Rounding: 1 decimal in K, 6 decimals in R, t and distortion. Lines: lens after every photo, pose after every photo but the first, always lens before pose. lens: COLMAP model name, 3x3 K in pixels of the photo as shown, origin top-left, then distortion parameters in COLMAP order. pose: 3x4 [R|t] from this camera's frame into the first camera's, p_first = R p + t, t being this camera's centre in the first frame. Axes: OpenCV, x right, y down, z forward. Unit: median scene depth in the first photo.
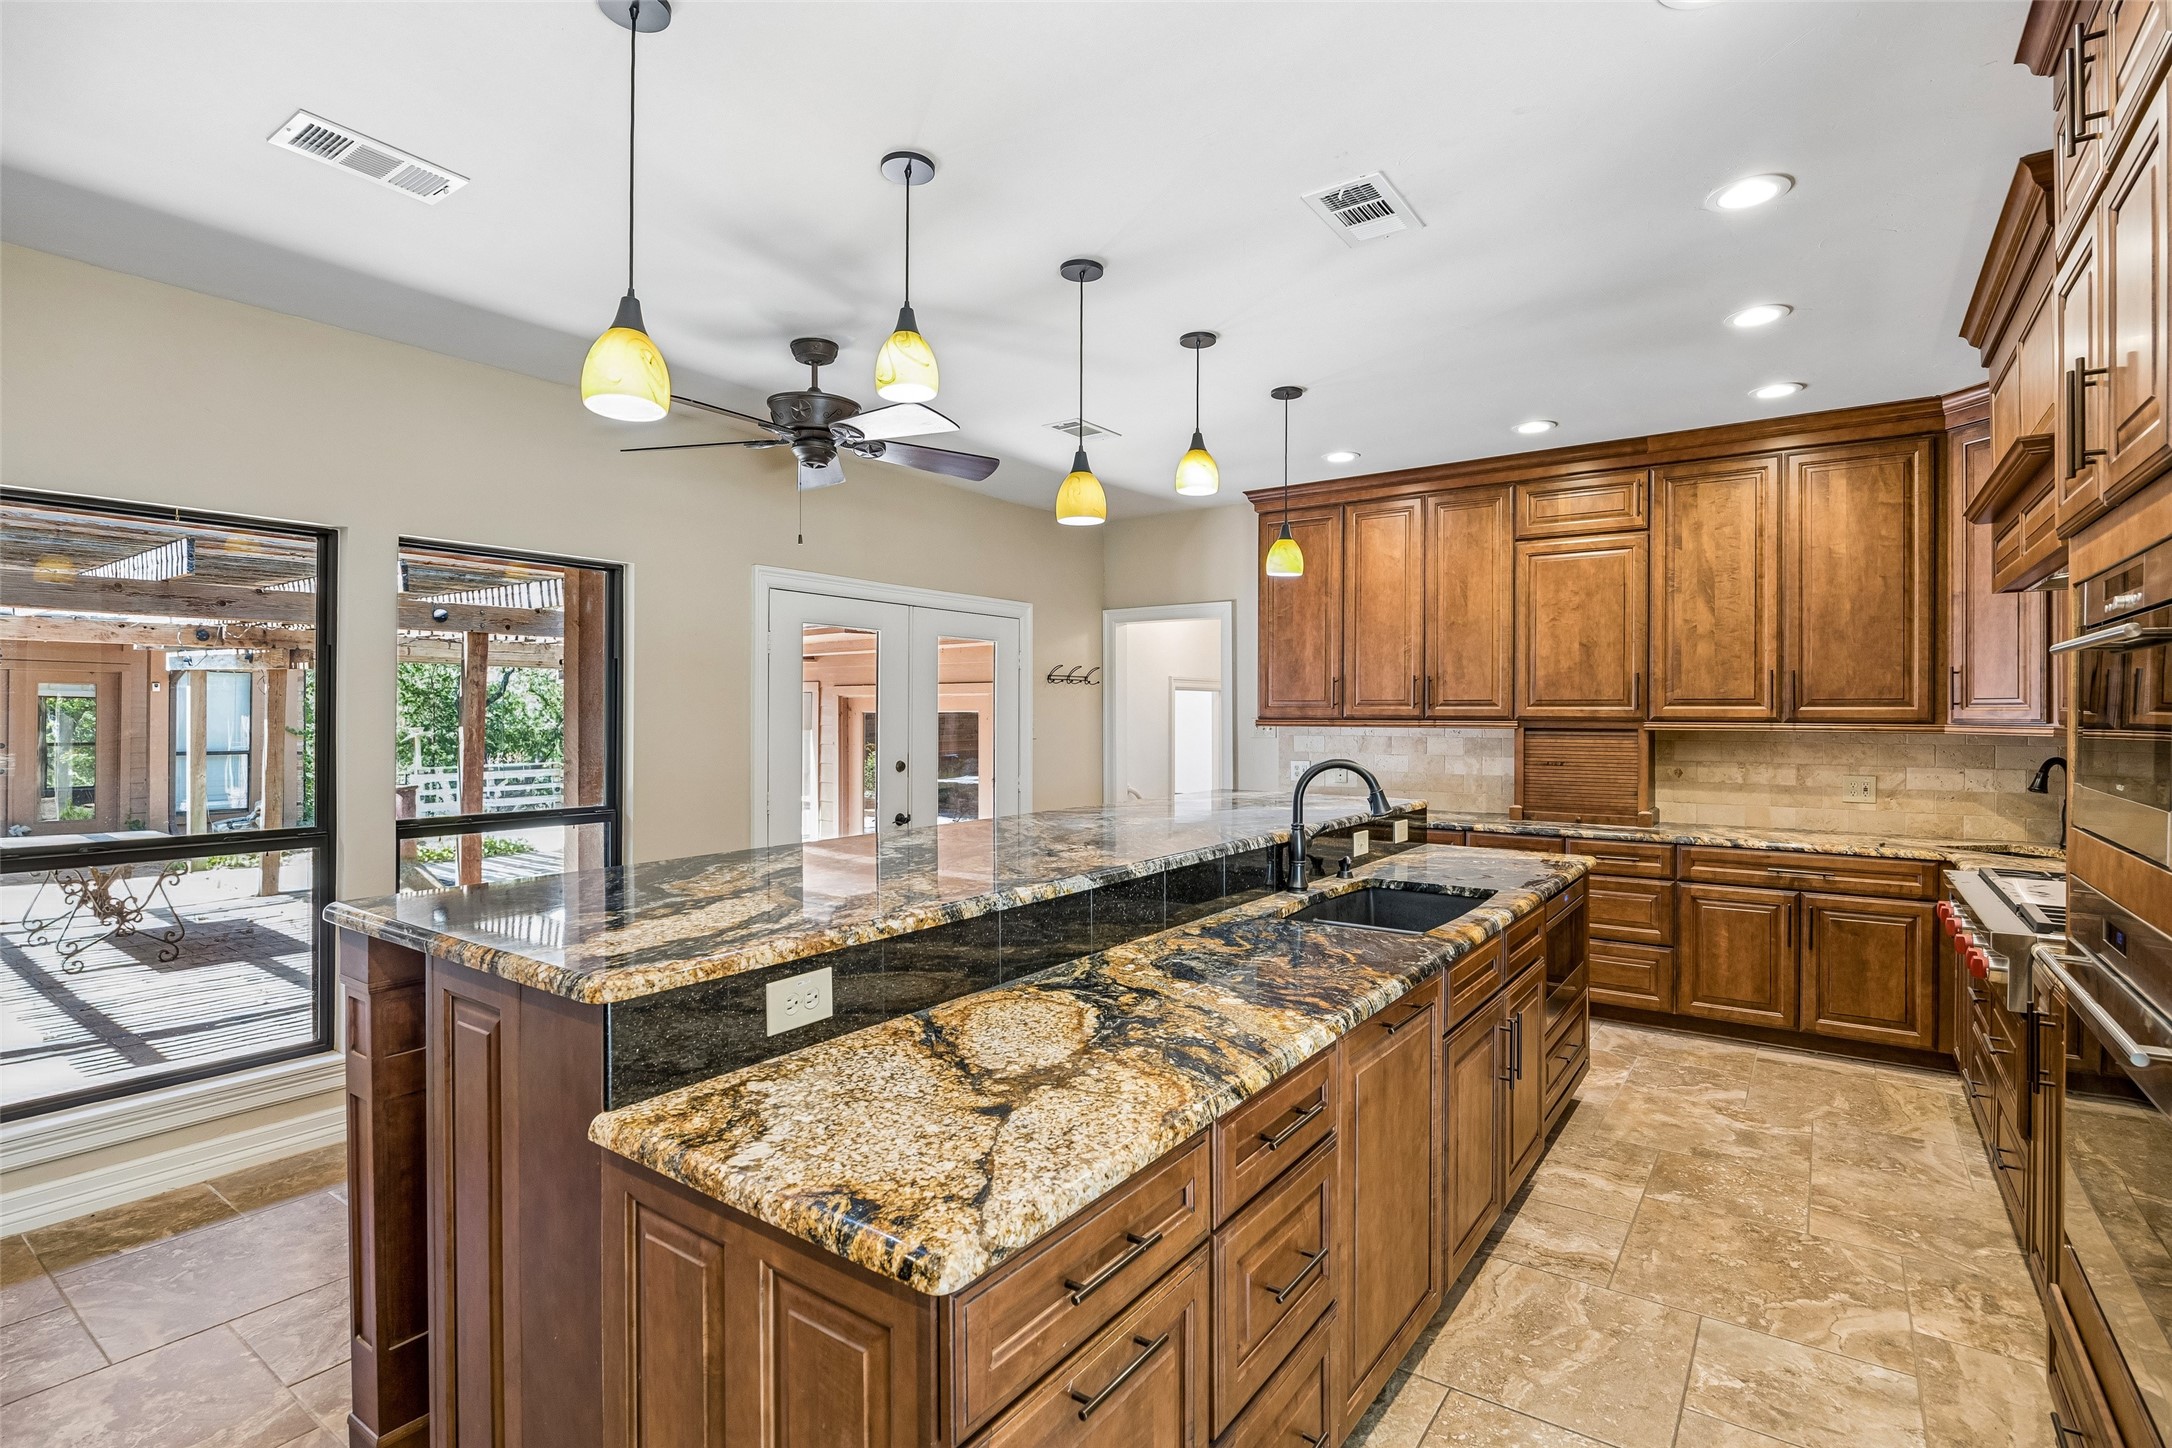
lens RADIAL K [[1061.4, 0, 1095.9], [0, 1061.4, 724.5], [0, 0, 1]] dist [-0.000269, -0.000109]
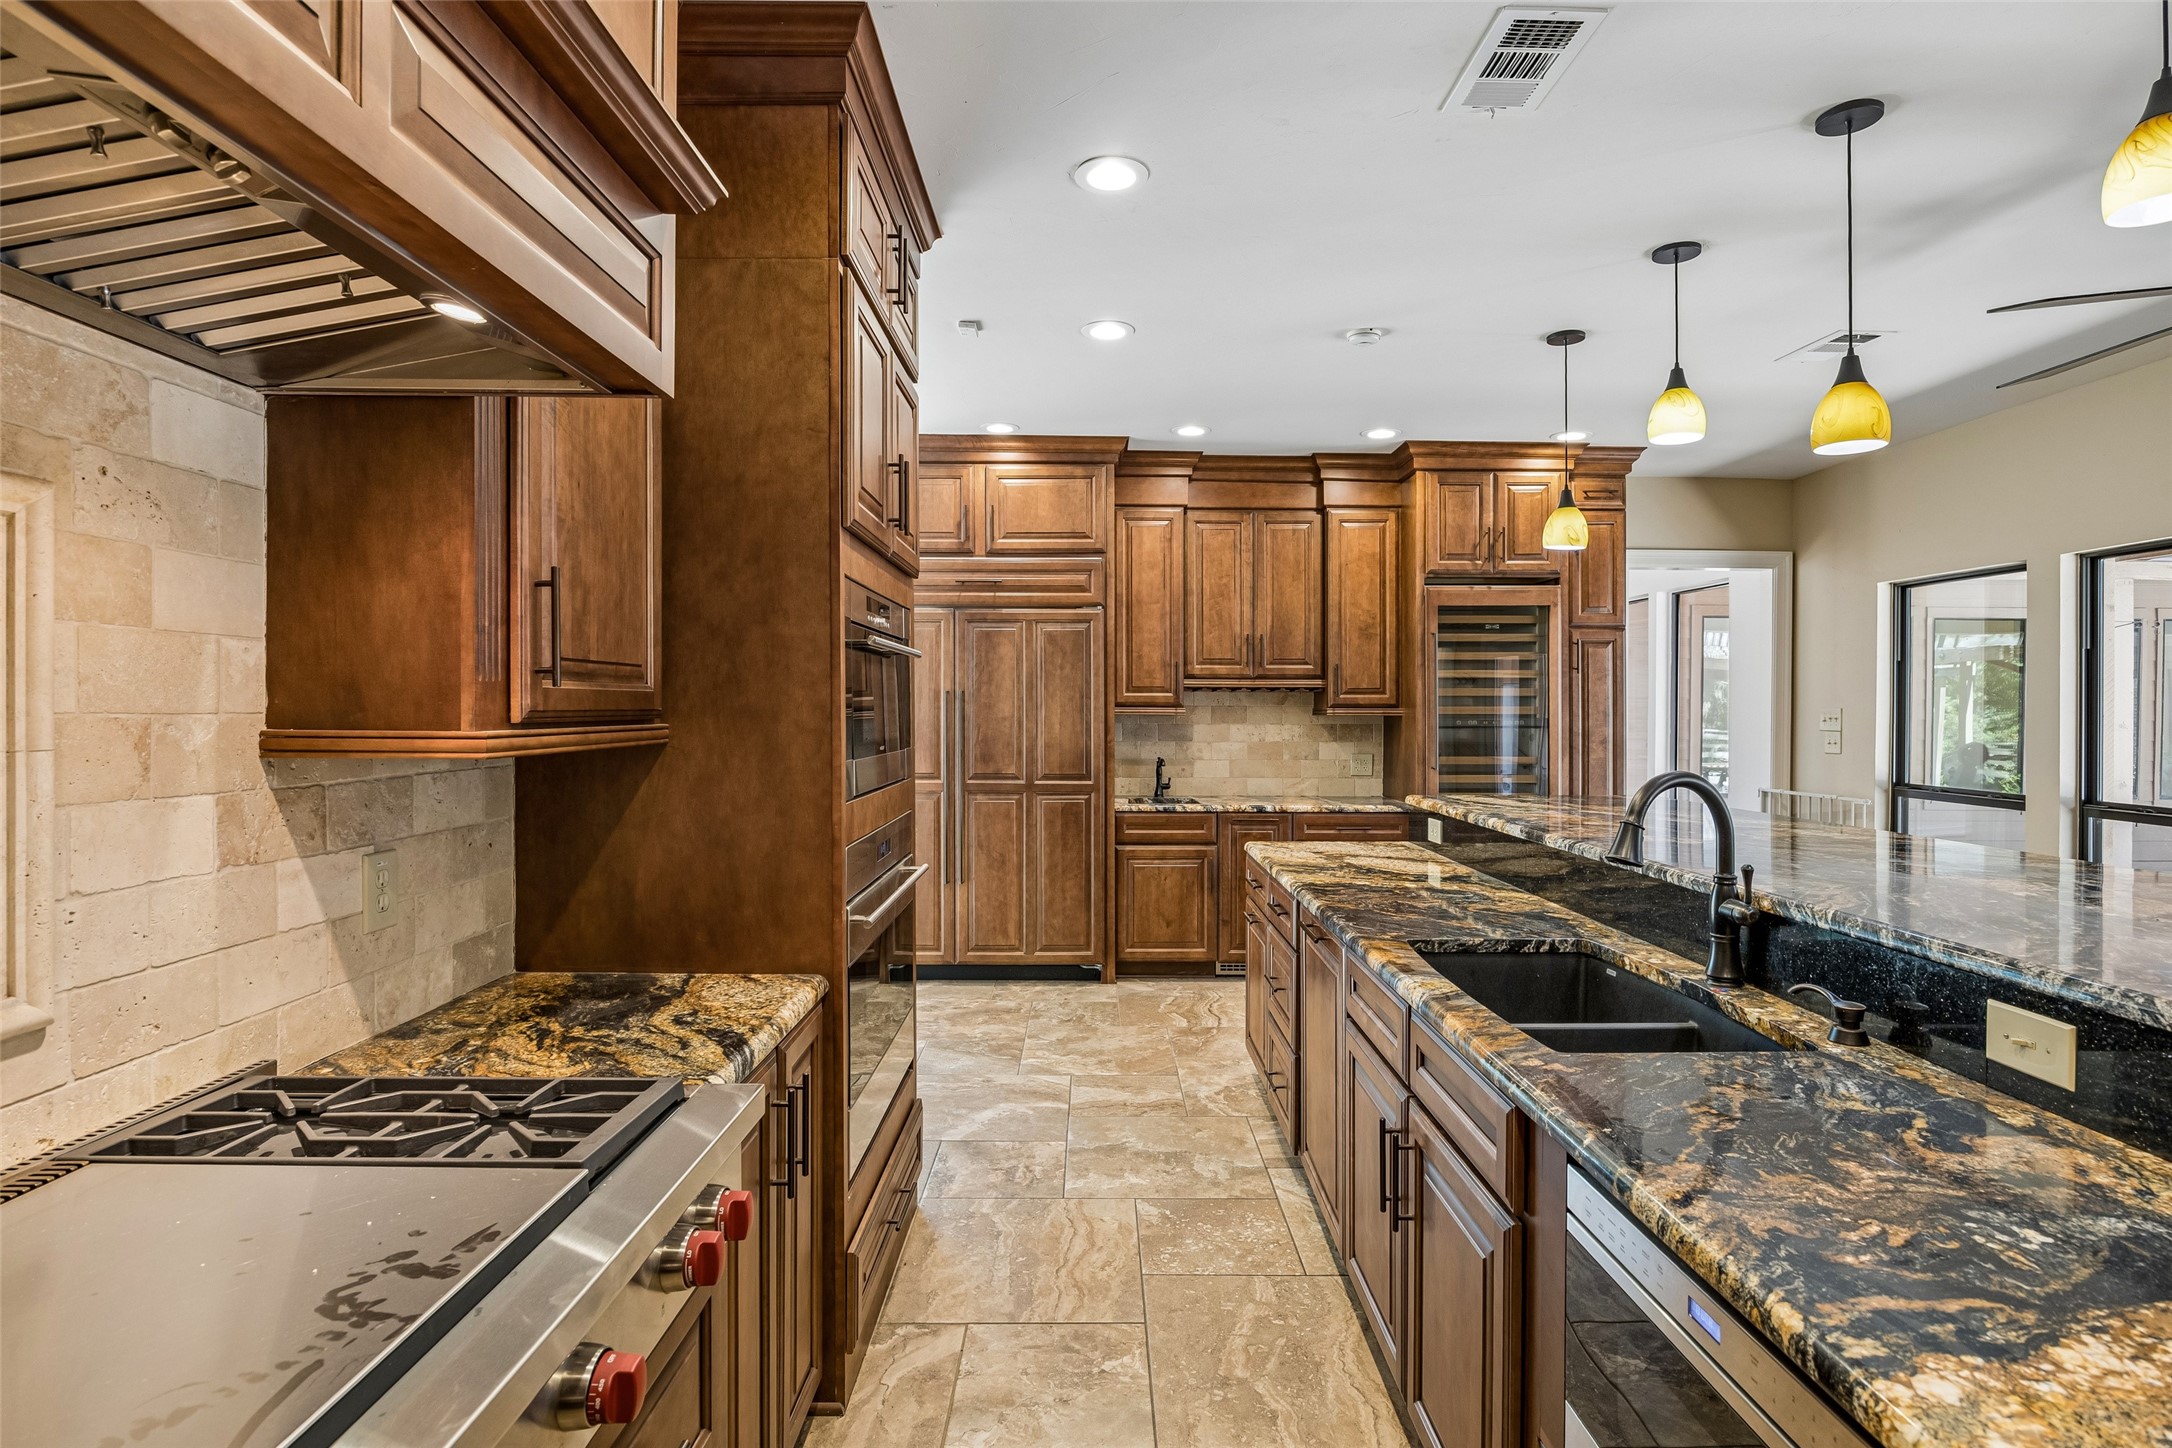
lens RADIAL K [[1033.4, 0, 1086.0], [0, 1033.4, 724.0], [0, 0, 1]] dist [-0.019460, -0.000062]
pose [[-0.823596, 0.003626, -0.567166, 0.523948], [-0.009071, 0.999767, 0.019565, -0.004643], [0.567105, 0.021258, -0.823371, 0.794448]]
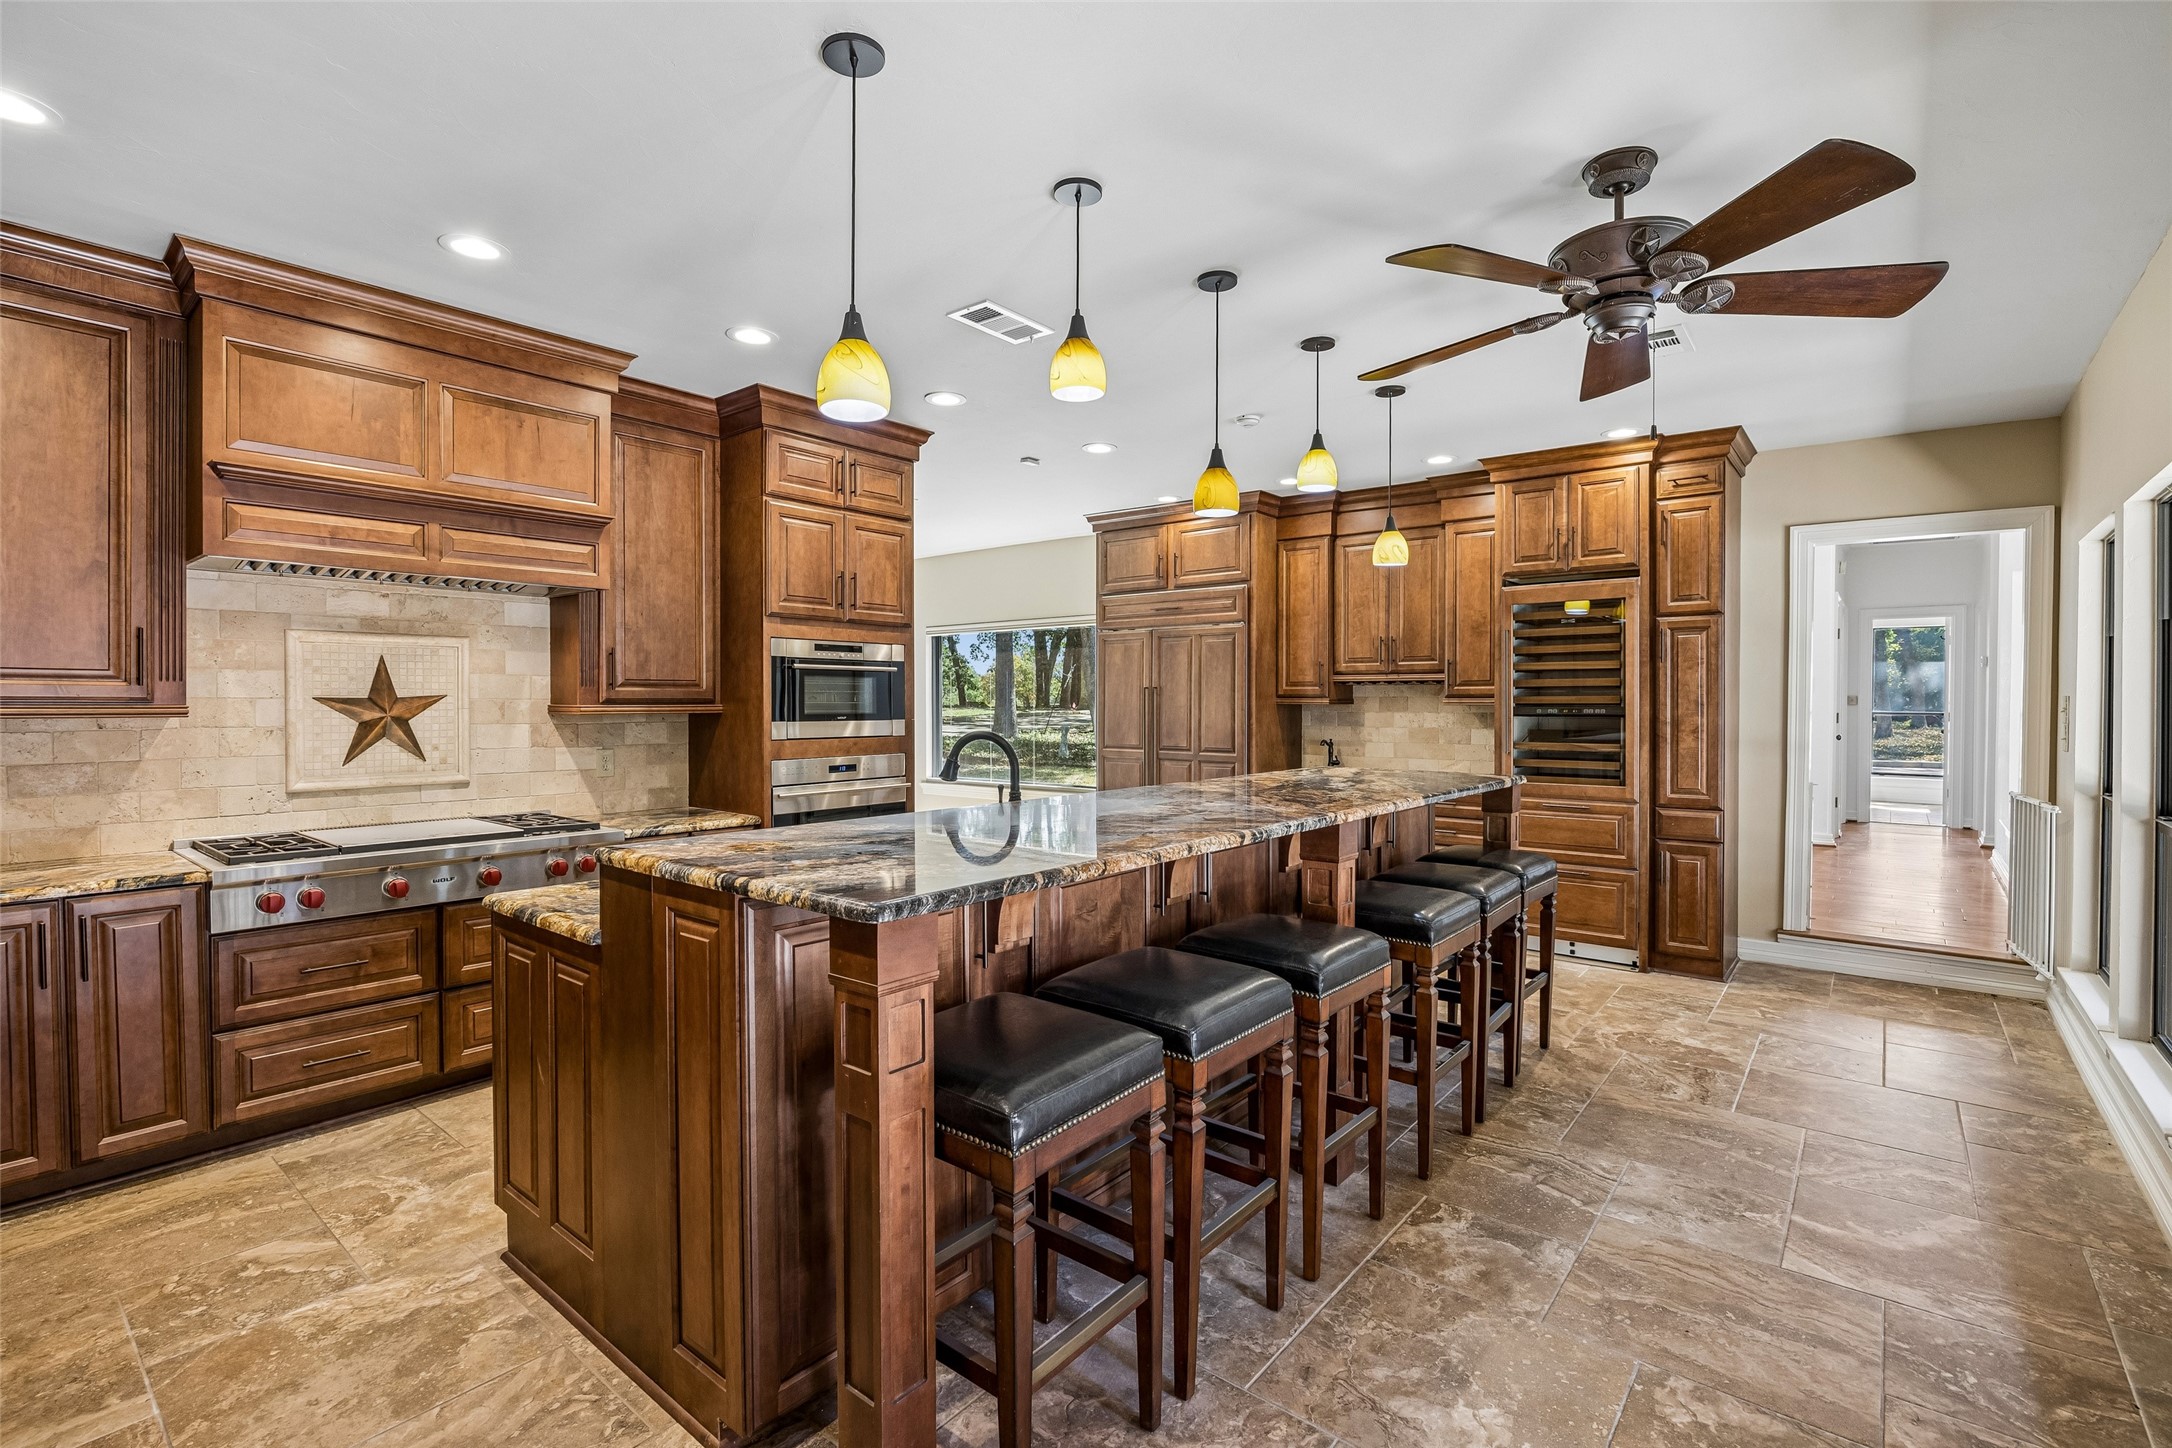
lens RADIAL K [[954.6, 0, 1108.5], [0, 954.6, 716.6], [0, 0, 1]] dist [-0.021011, 0.003394]
pose [[-0.998242, -0.004320, 0.059106, 0.025346], [-0.002973, 0.999734, 0.022862, -0.005274], [-0.059189, 0.022646, -0.997990, 1.219080]]
